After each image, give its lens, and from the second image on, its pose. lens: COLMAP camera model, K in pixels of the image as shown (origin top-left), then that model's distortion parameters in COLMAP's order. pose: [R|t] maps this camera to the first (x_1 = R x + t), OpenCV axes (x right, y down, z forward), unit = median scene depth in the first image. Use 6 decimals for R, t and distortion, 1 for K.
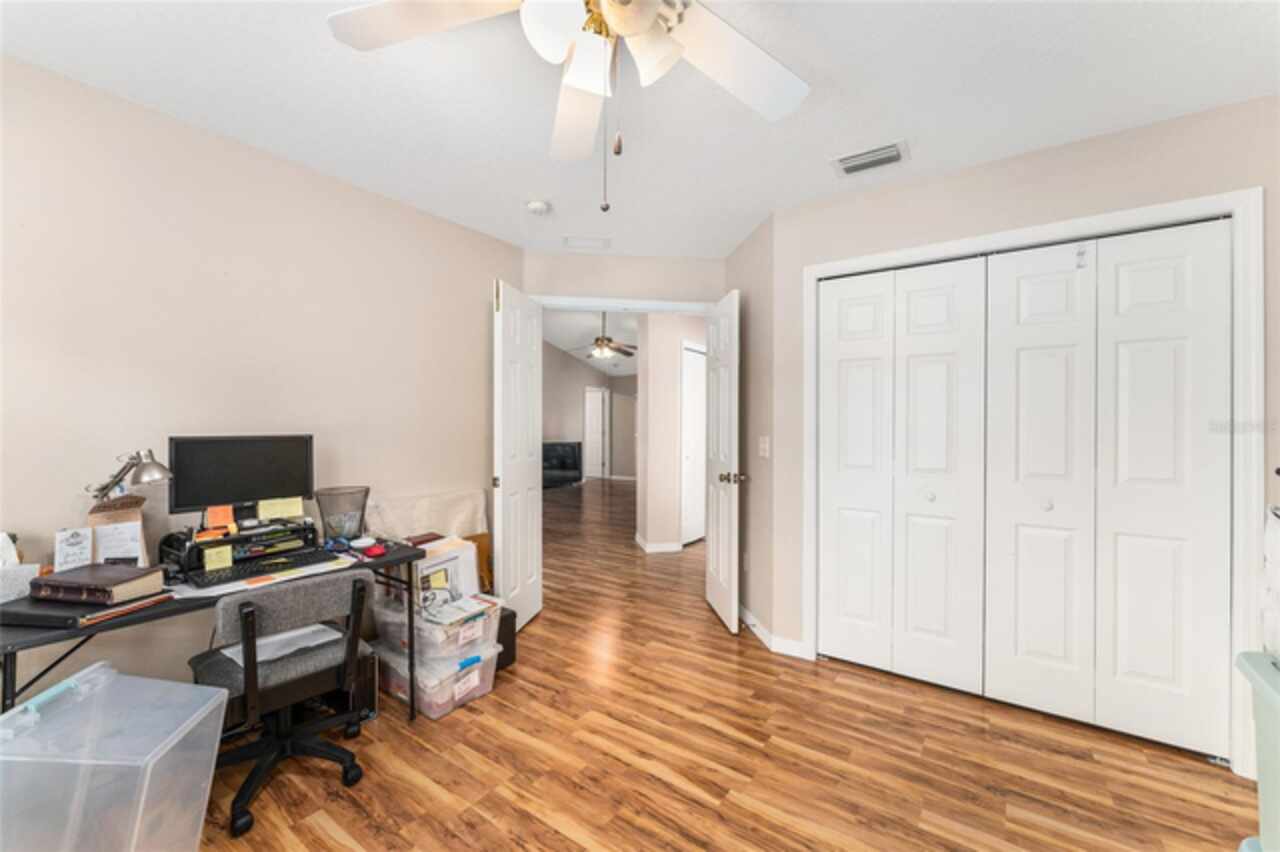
lens RADIAL K [[512.0, 0, 636.3], [0, 512.0, 426.6], [0, 0, 1]] dist [-0.001884, -0.000105]
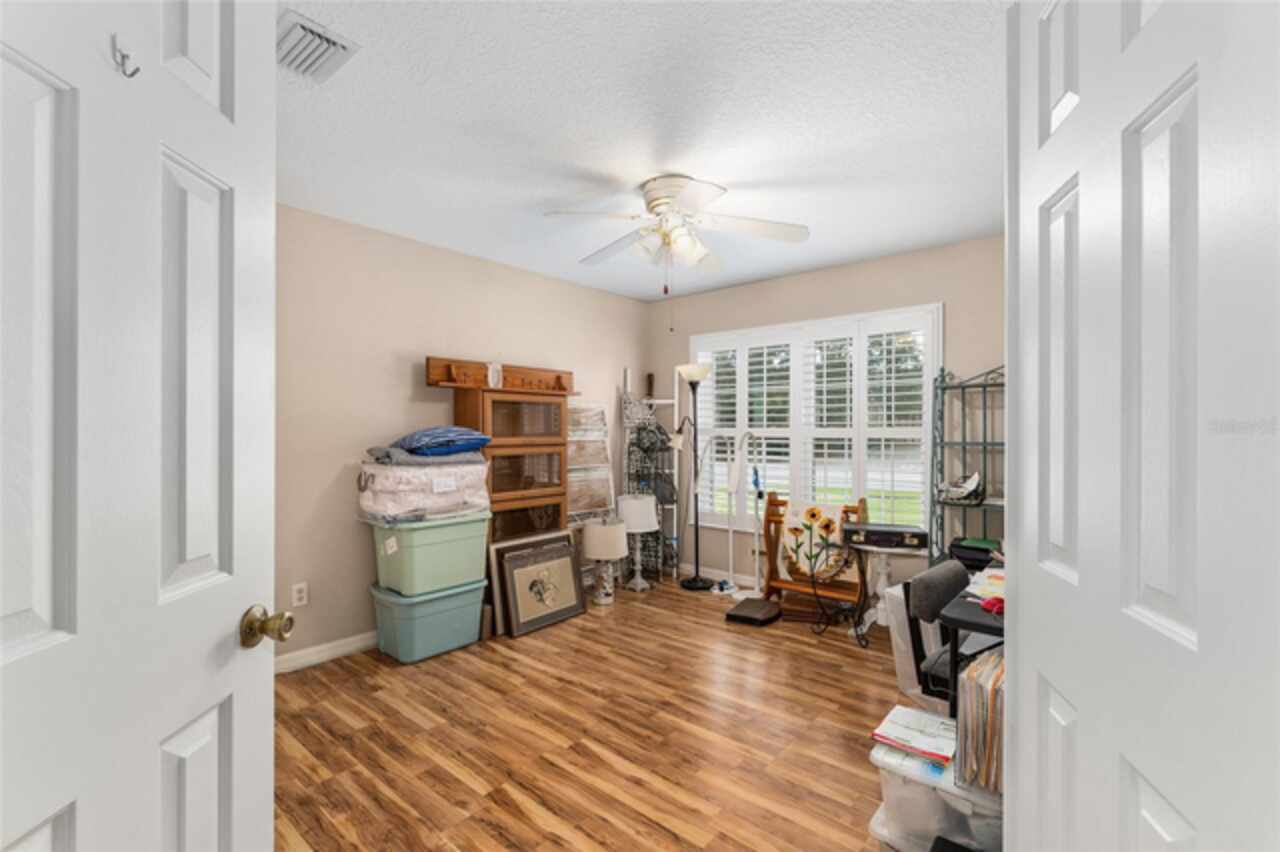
lens RADIAL K [[563.2, 0, 640.0], [0, 563.2, 426.0], [0, 0, 1]] dist [-0.000048, -0.000056]
pose [[-0.996784, -0.002572, 0.080099, -0.074491], [-0.002776, 0.999993, -0.002438, -0.010312], [-0.080092, -0.002653, -0.996784, 2.101896]]
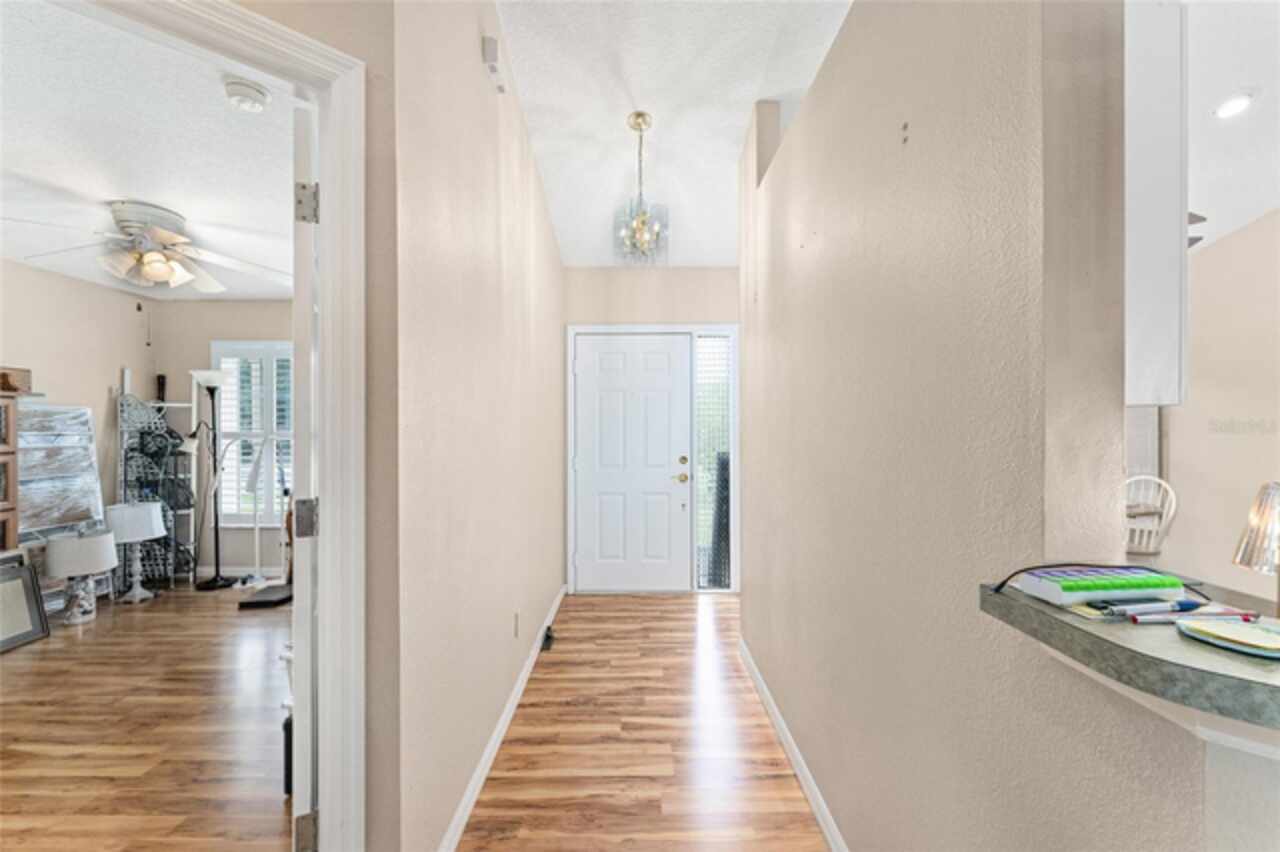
lens RADIAL K [[512.0, 0, 636.3], [0, 512.0, 426.6], [0, 0, 1]] dist [-0.001884, -0.000105]
pose [[-0.811019, -0.002169, -0.585015, -0.310670], [-0.002204, 0.999997, -0.000651, -0.035652], [0.585015, 0.000761, -0.811022, 2.597894]]
